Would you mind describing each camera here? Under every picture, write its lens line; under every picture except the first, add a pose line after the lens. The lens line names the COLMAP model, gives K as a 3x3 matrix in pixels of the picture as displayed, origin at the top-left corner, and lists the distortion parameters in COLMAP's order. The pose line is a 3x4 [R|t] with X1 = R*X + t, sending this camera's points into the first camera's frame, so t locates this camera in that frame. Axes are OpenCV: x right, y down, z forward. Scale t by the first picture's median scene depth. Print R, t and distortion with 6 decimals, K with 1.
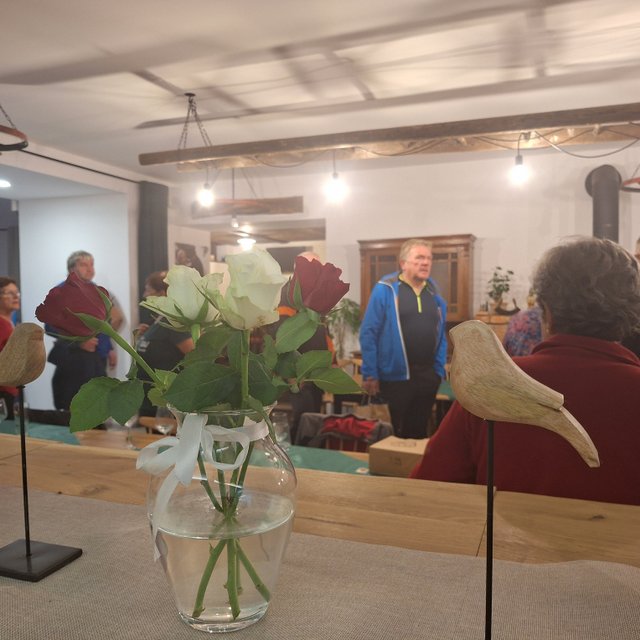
lens RADIAL K [[486.6, 0, 318.0], [0, 486.6, 319.7], [0, 0, 1]] dist [0.014063, -0.009259]
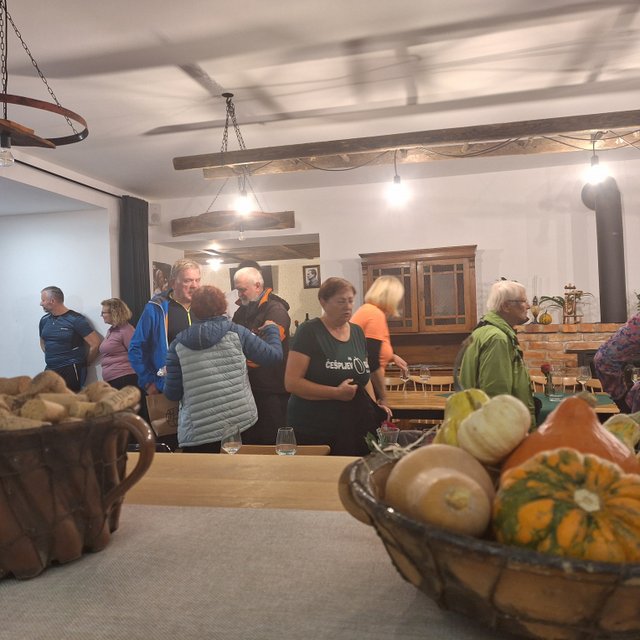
lens RADIAL K [[486.6, 0, 322.0], [0, 486.6, 320.1], [0, 0, 1]] dist [0.014063, -0.009259]
pose [[0.993387, -0.031813, 0.110323, -0.203922], [0.036259, 0.998599, -0.038529, 0.009348], [-0.108943, 0.042274, 0.993149, 0.076628]]
